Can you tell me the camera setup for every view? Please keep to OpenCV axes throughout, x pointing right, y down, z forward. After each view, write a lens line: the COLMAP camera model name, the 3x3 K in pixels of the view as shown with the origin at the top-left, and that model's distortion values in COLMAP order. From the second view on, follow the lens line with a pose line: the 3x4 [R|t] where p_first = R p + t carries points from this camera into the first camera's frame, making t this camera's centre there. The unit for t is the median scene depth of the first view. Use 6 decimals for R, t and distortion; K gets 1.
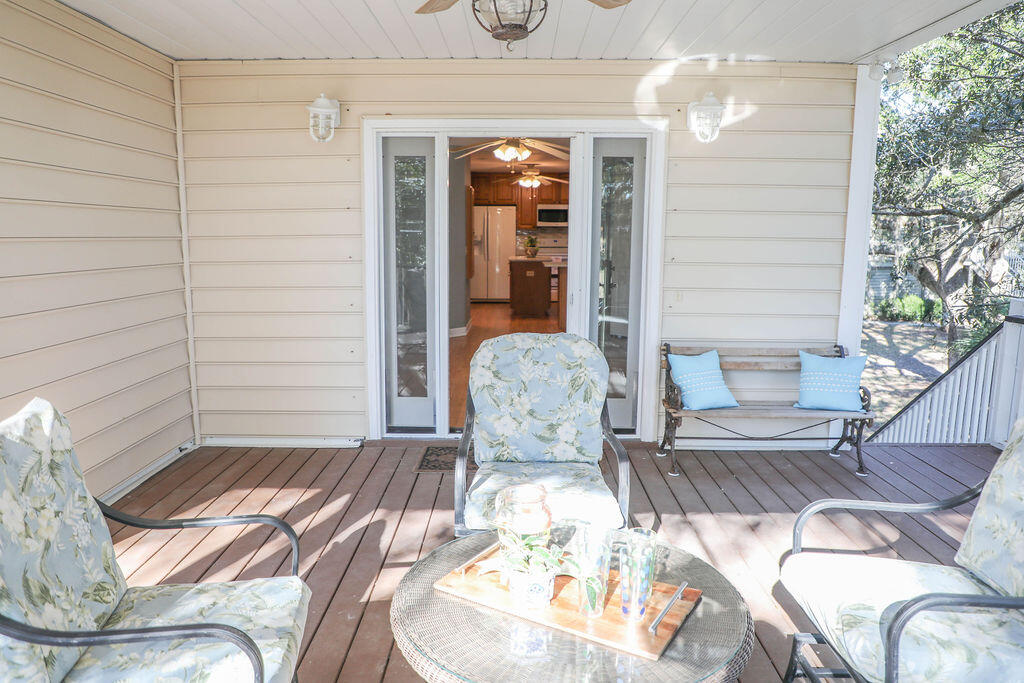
lens RADIAL K [[738.3, 0, 503.0], [0, 738.3, 343.9], [0, 0, 1]] dist [-0.051903, 0.003959]
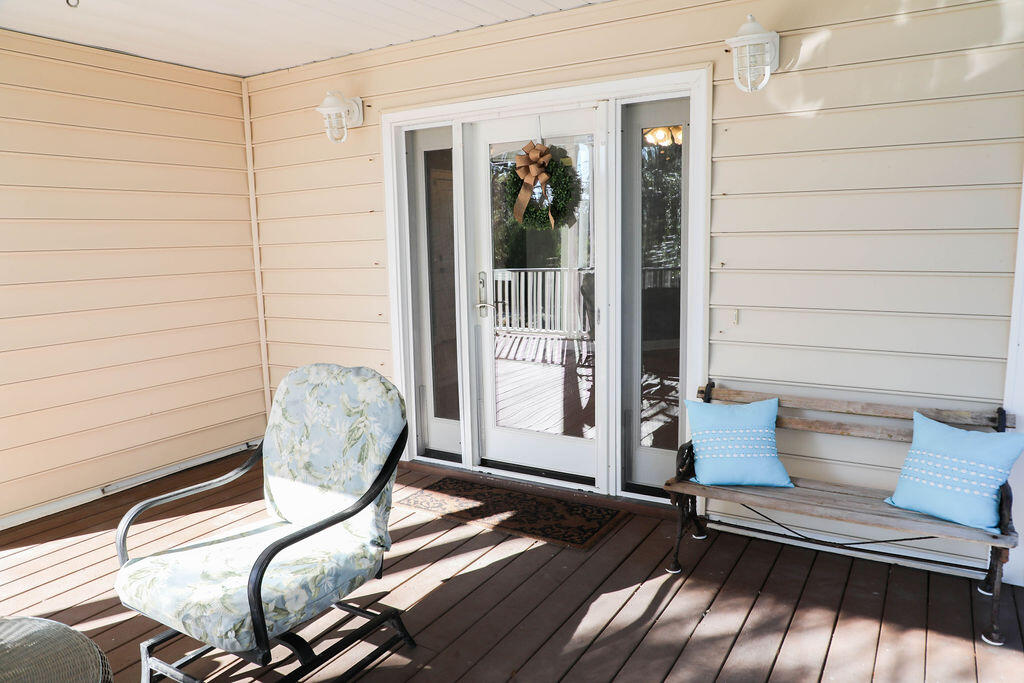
lens RADIAL K [[714.4, 0, 509.7], [0, 714.4, 345.5], [0, 0, 1]] dist [-0.064588, 0.030389]
pose [[0.854812, 0.054560, -0.516062, 0.429093], [-0.049936, 0.998491, 0.022848, -0.044923], [0.516530, 0.006240, 0.856246, 0.325679]]
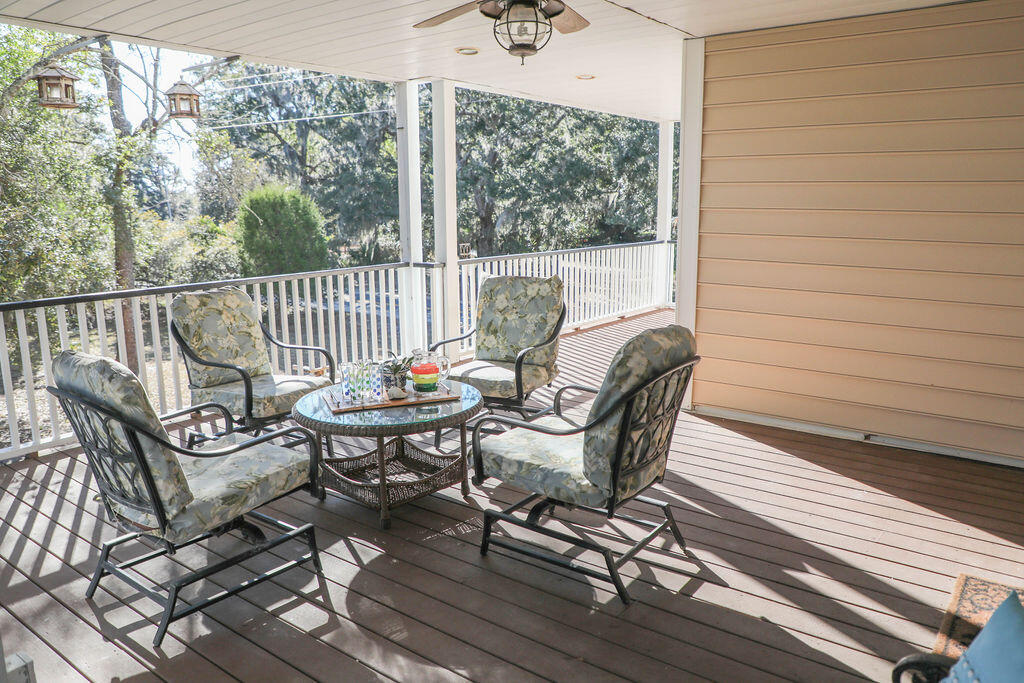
lens RADIAL K [[738.3, 0, 503.0], [0, 738.3, 343.9], [0, 0, 1]] dist [-0.051903, 0.003959]
pose [[-0.609931, 0.148573, -0.778403, 0.605411], [-0.118670, 0.954067, 0.275088, -0.159016], [0.783519, 0.260158, -0.564284, 1.029370]]
